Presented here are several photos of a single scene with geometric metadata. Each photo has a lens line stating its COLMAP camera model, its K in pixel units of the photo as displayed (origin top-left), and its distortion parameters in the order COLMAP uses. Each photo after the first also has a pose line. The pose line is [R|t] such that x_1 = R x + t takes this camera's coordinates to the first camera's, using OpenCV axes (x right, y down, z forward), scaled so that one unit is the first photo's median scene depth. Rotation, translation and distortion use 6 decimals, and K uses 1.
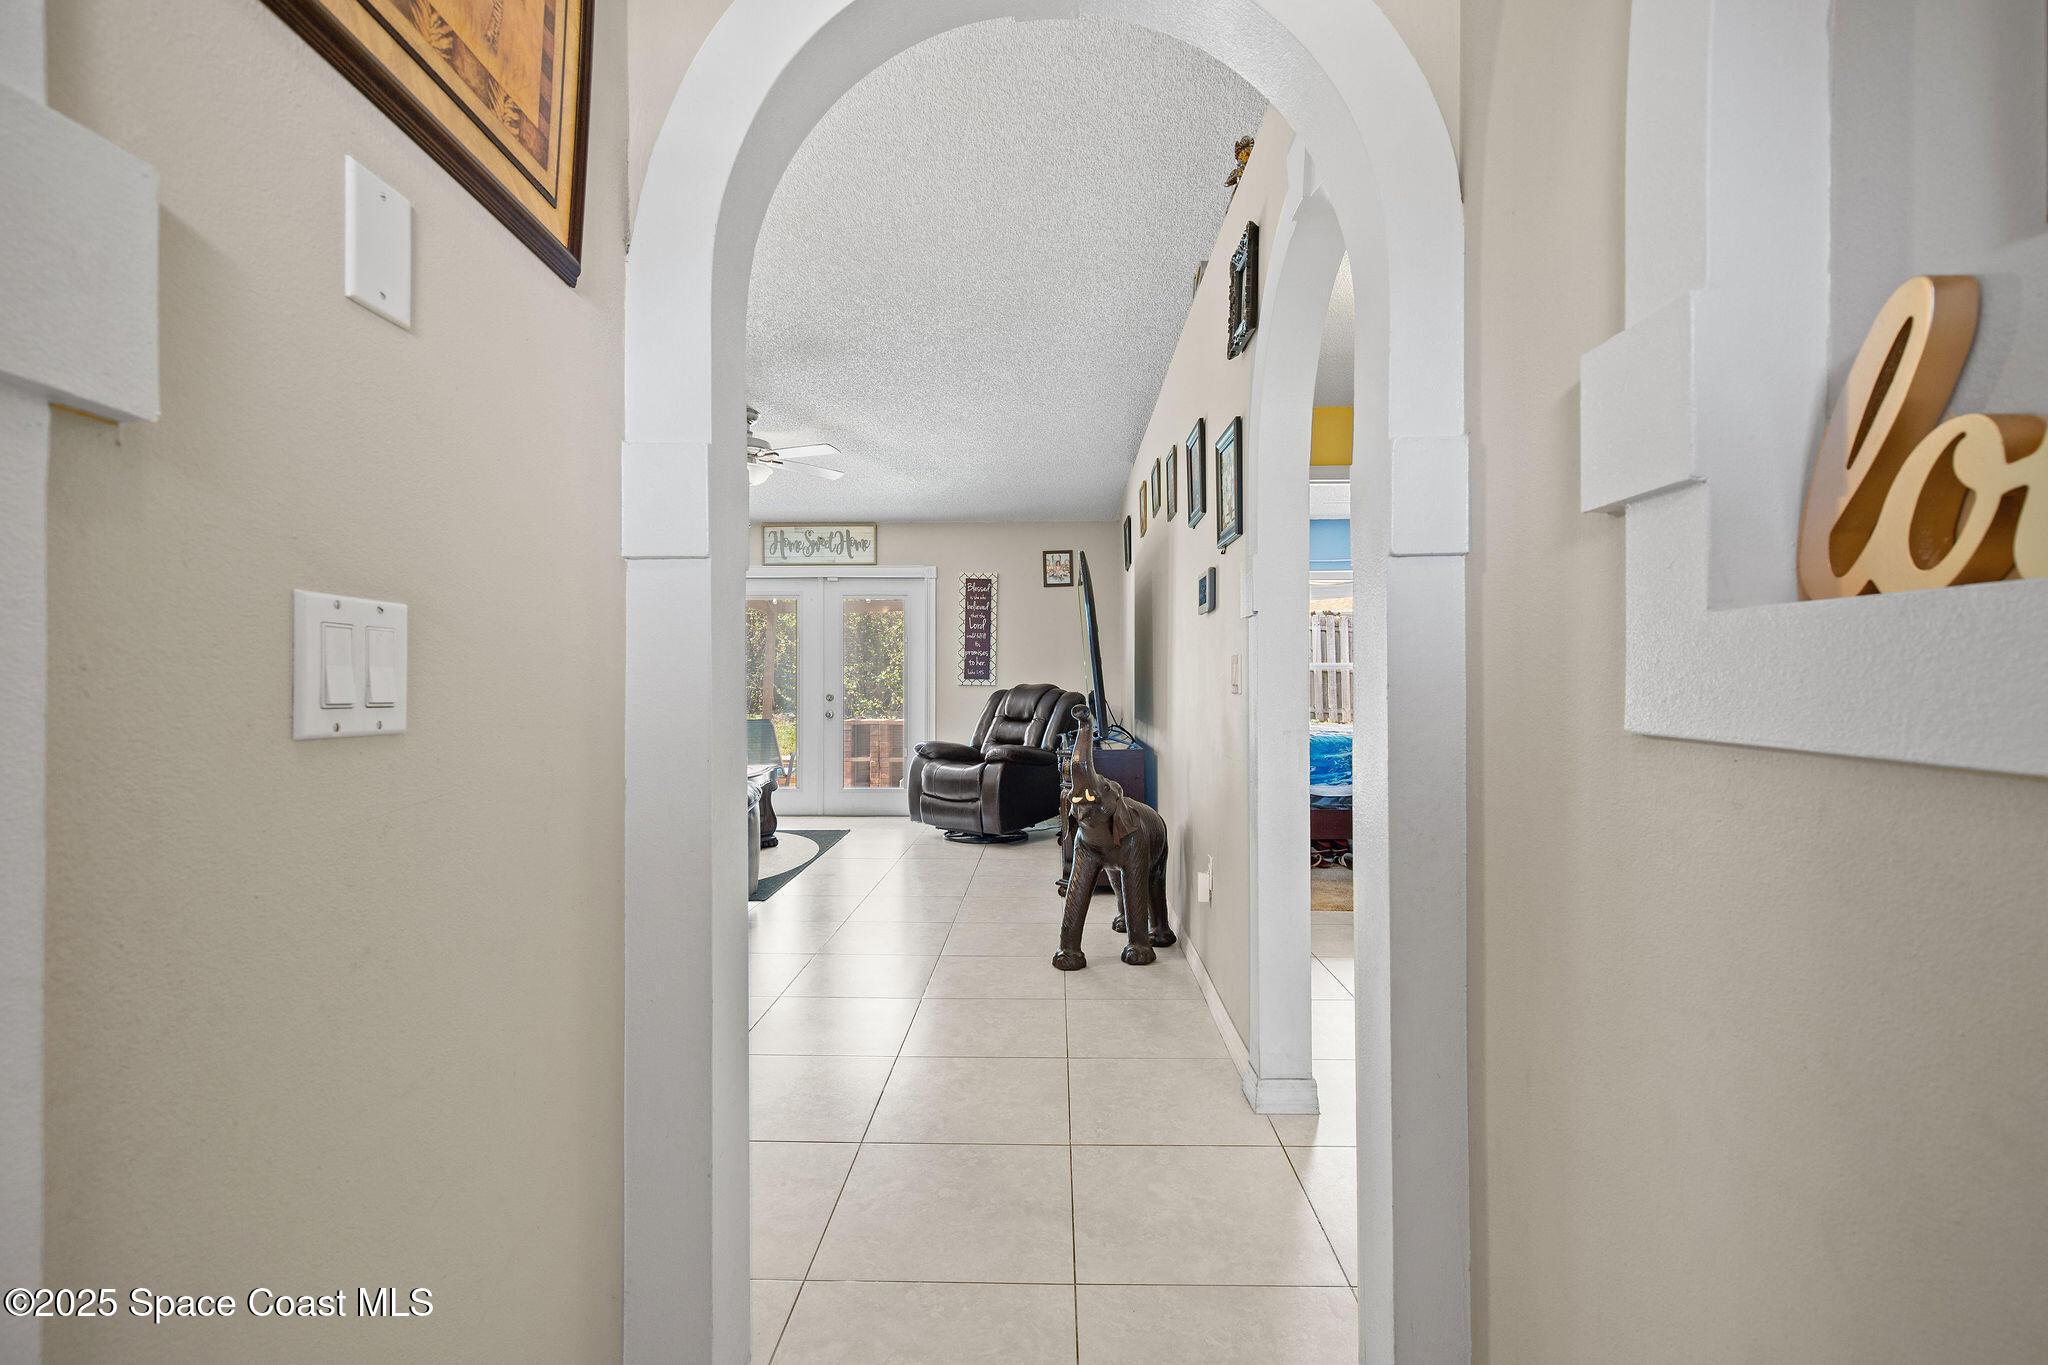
lens RADIAL K [[926.8, 0, 1024.2], [0, 926.8, 679.5], [0, 0, 1]] dist [0.000162, 0.000226]
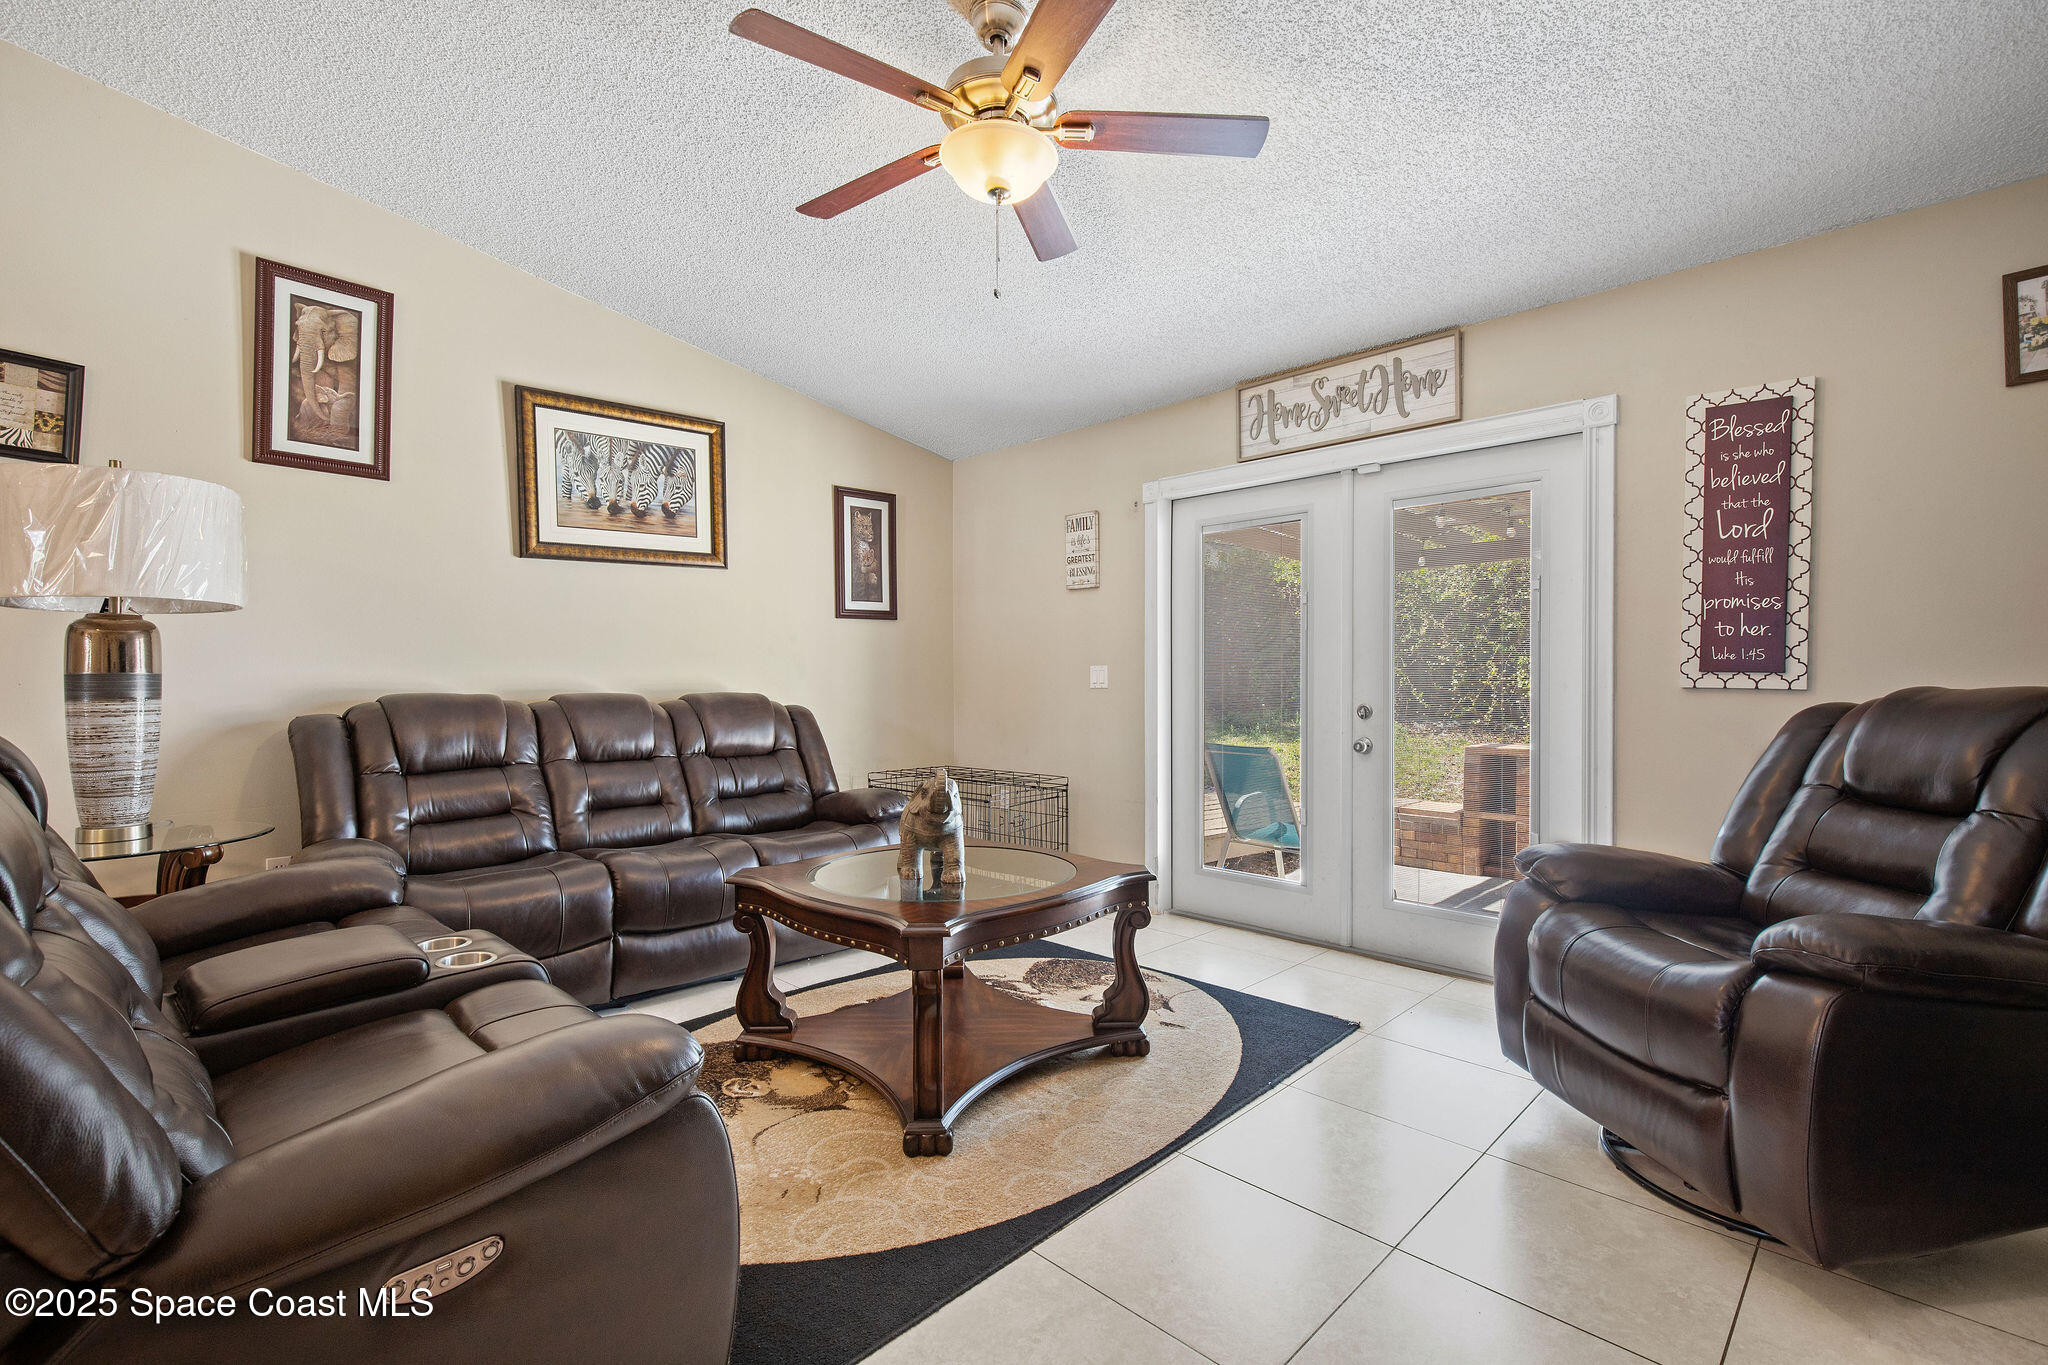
lens RADIAL K [[926.8, 0, 1018.0], [0, 926.8, 686.0], [0, 0, 1]] dist [0.000162, 0.000226]
pose [[0.737357, 0.003385, -0.675494, -0.013738], [0.002210, 0.999970, 0.007423, 0.001509], [0.675499, -0.006967, 0.737328, 0.527118]]
